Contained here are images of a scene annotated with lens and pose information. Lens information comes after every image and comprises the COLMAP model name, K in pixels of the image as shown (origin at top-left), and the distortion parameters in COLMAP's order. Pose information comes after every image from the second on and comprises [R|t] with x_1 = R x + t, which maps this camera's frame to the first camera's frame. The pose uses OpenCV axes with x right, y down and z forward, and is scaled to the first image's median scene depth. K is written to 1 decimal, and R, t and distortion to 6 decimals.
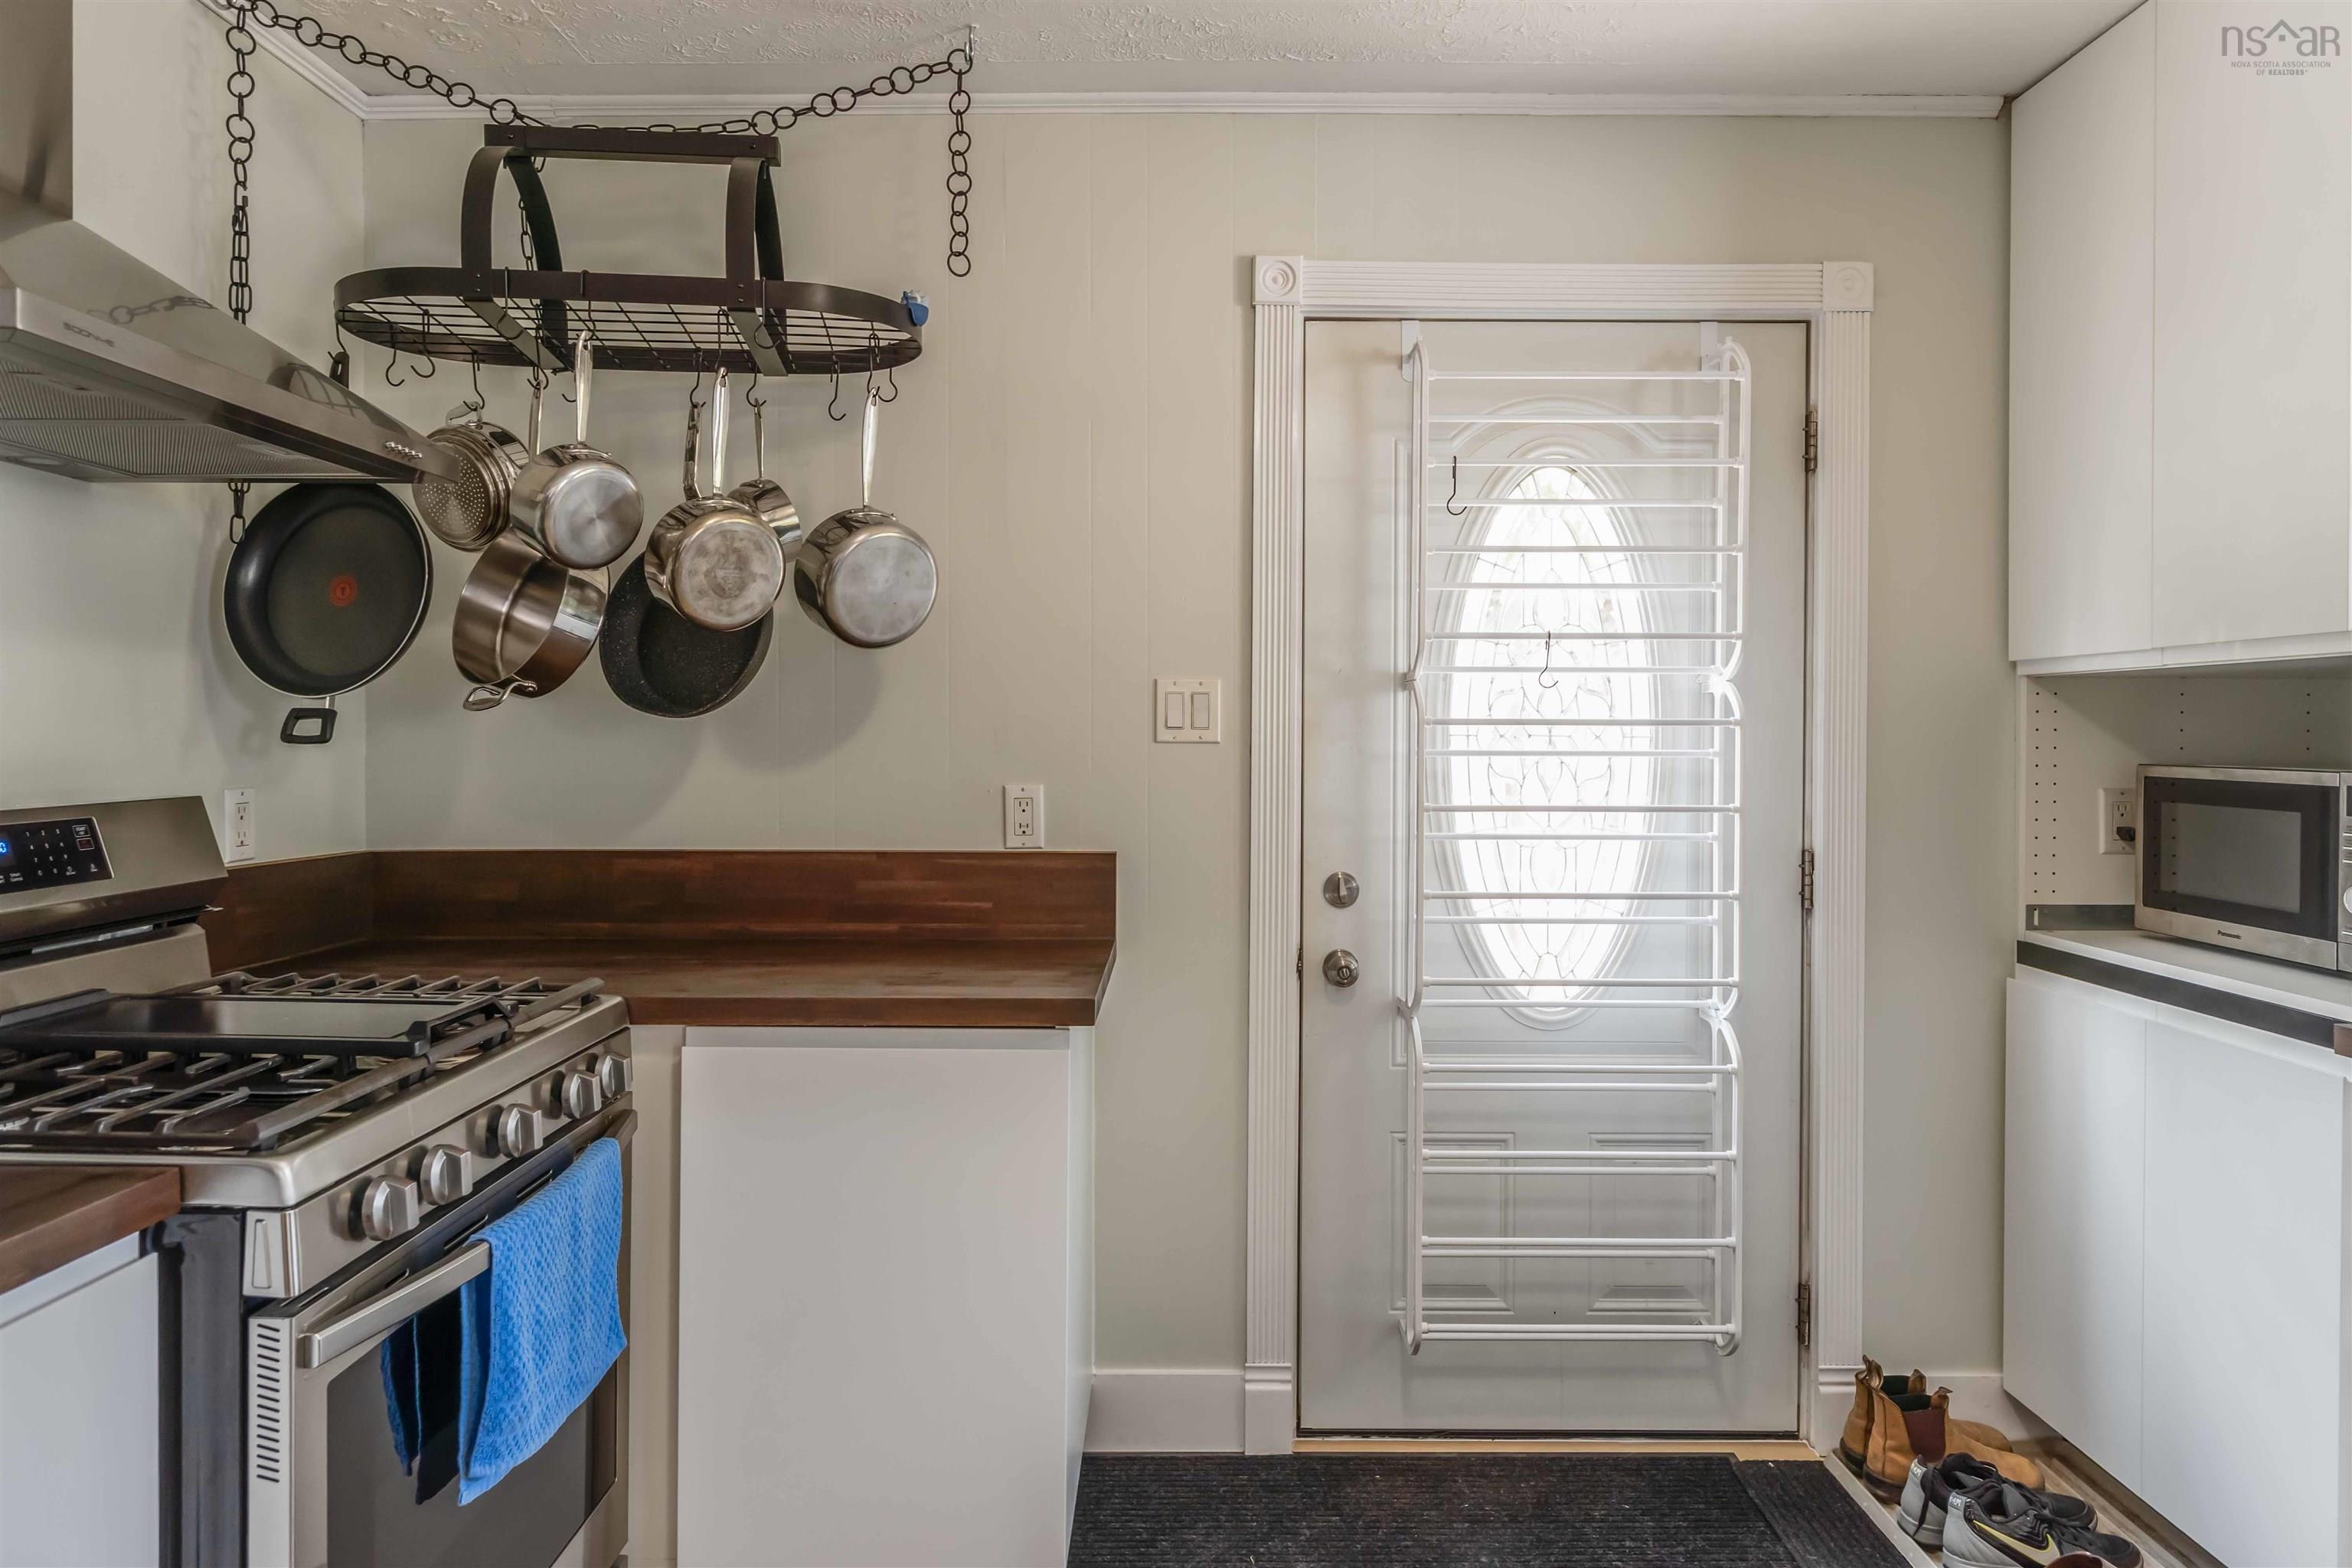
lens RADIAL K [[1428.6, 0, 1159.5], [0, 1428.6, 747.6], [0, 0, 1]] dist [-0.012799, 0.004699]
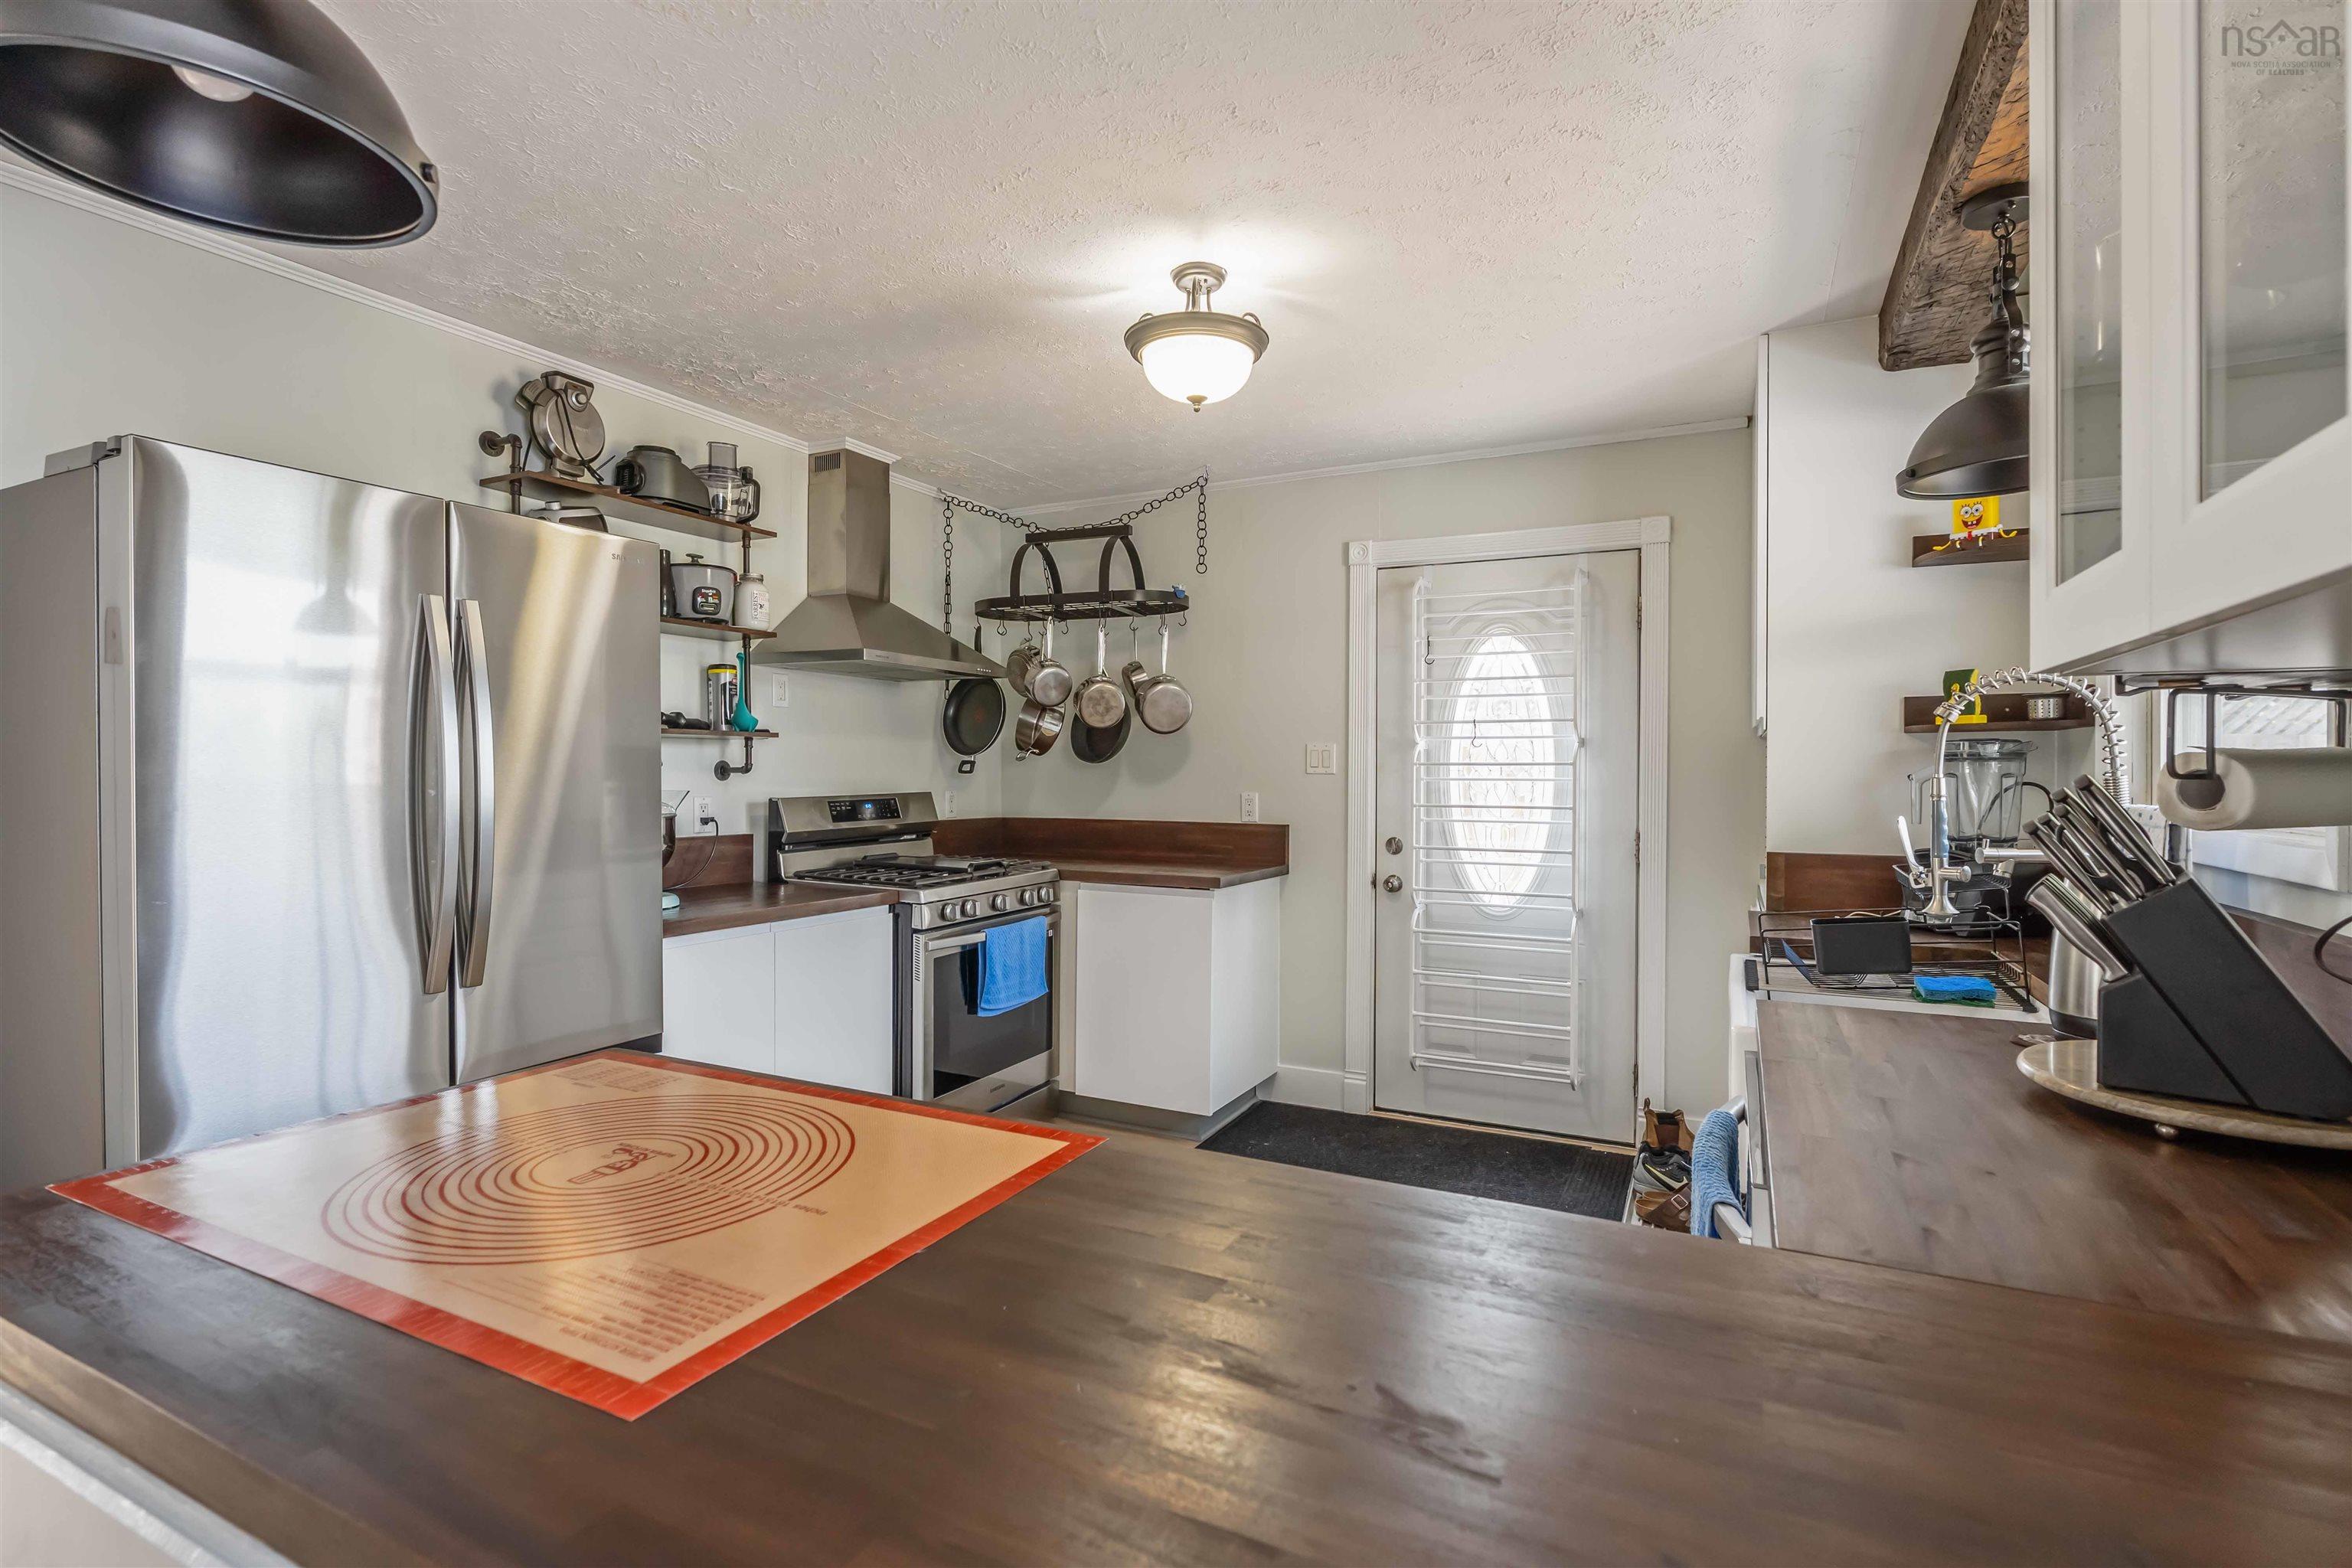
lens RADIAL K [[1062.9, 0, 1182.6], [0, 1062.9, 778.8], [0, 0, 1]] dist [-0.003384, 0.000977]
pose [[0.899745, 0.001811, -0.436412, 0.597618], [-0.003587, 0.999988, -0.003245, 0.011197], [0.436401, 0.004486, 0.899741, -0.584763]]
